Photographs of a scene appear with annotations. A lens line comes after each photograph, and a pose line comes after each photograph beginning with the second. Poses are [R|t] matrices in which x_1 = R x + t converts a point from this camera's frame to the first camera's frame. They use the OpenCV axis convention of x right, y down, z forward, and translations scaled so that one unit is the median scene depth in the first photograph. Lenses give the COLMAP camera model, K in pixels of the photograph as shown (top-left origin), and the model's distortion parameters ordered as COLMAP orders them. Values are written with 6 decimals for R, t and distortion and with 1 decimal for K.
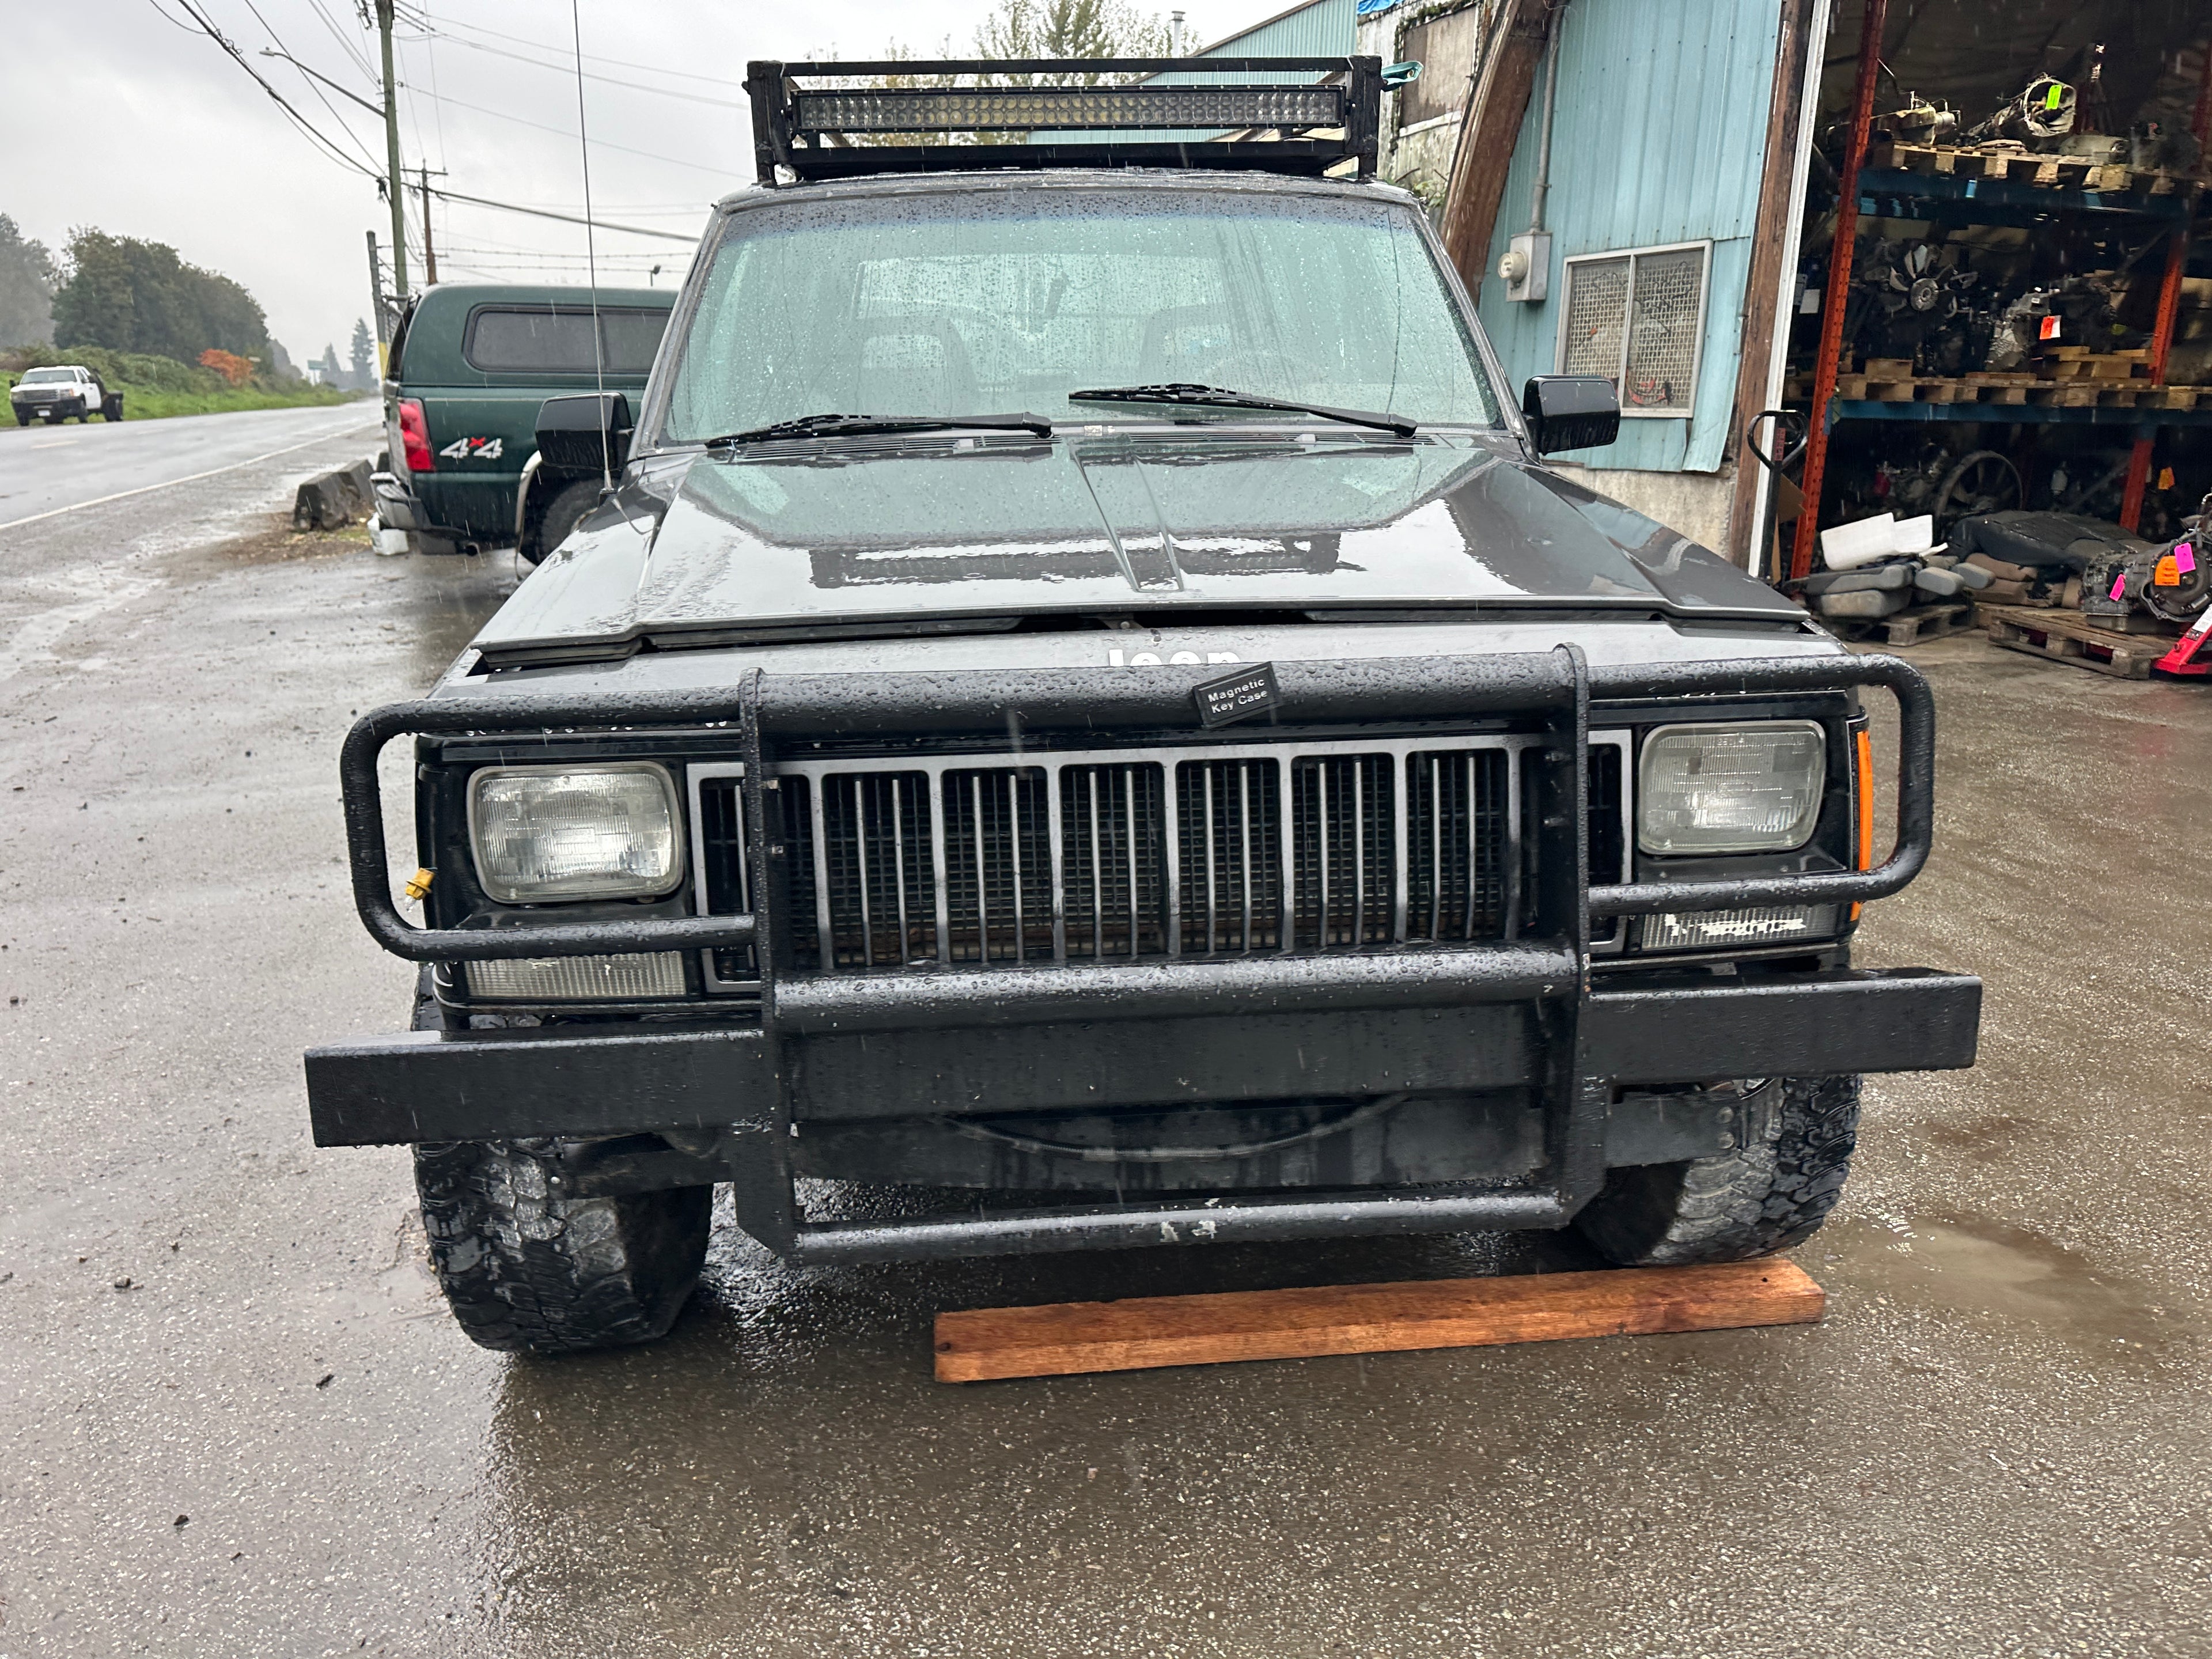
lens RADIAL K [[1561.1, 0, 1114.4], [0, 1561.1, 824.3], [0, 0, 1]] dist [0.035570, -0.039869]
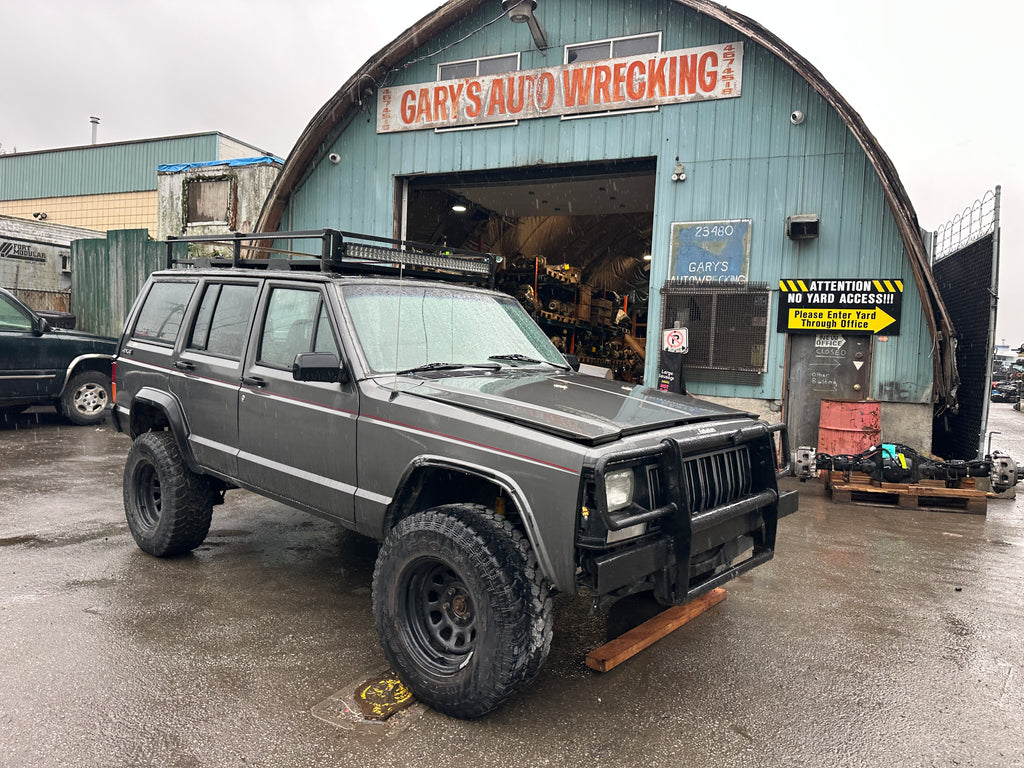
lens RADIAL K [[722.7, 0, 516.0], [0, 722.7, 382.5], [0, 0, 1]] dist [0.035570, -0.039869]
pose [[0.715779, -0.007199, 0.698290, -1.187798], [0.147642, 0.978903, -0.141248, -0.026295], [-0.682541, 0.204200, 0.701741, -0.003937]]
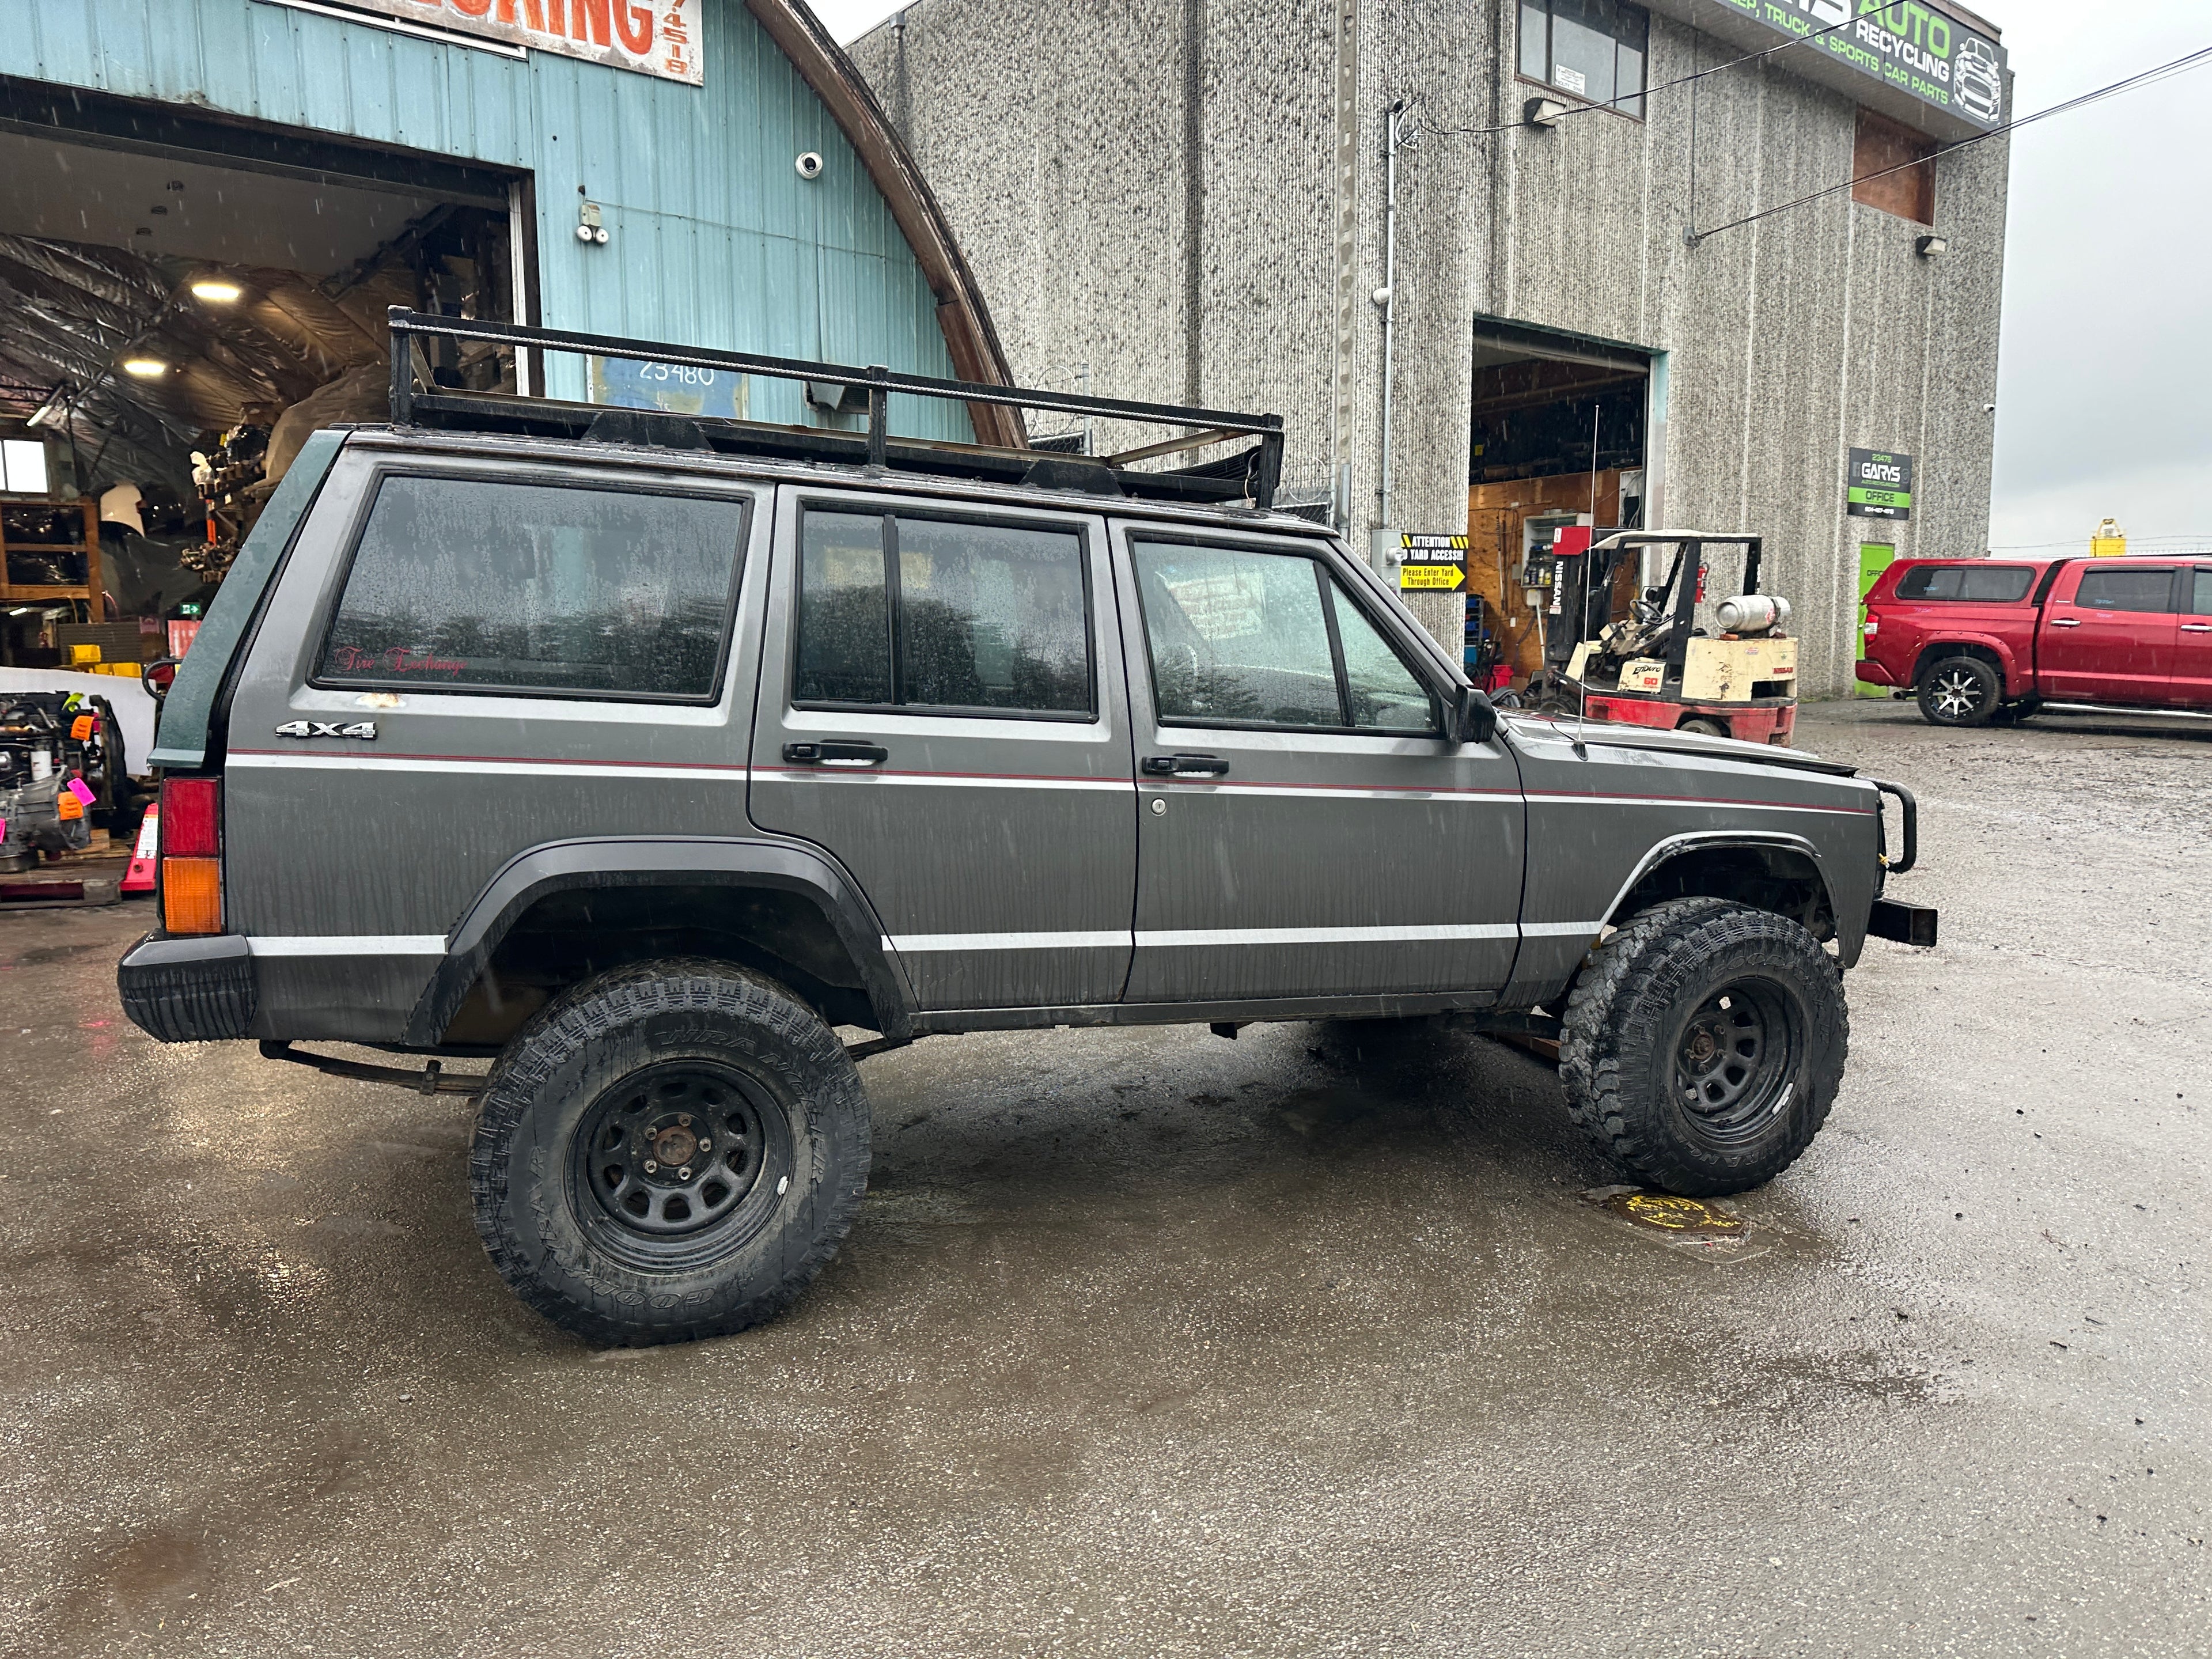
lens RADIAL K [[1561.1, 0, 1113.5], [0, 1561.1, 843.9], [0, 0, 1]] dist [0.035570, -0.039869]
pose [[-0.279720, -0.133001, 0.950825, -1.932509], [0.247178, 0.946997, 0.205182, -0.632719], [-0.927718, 0.292416, -0.232019, 2.097041]]
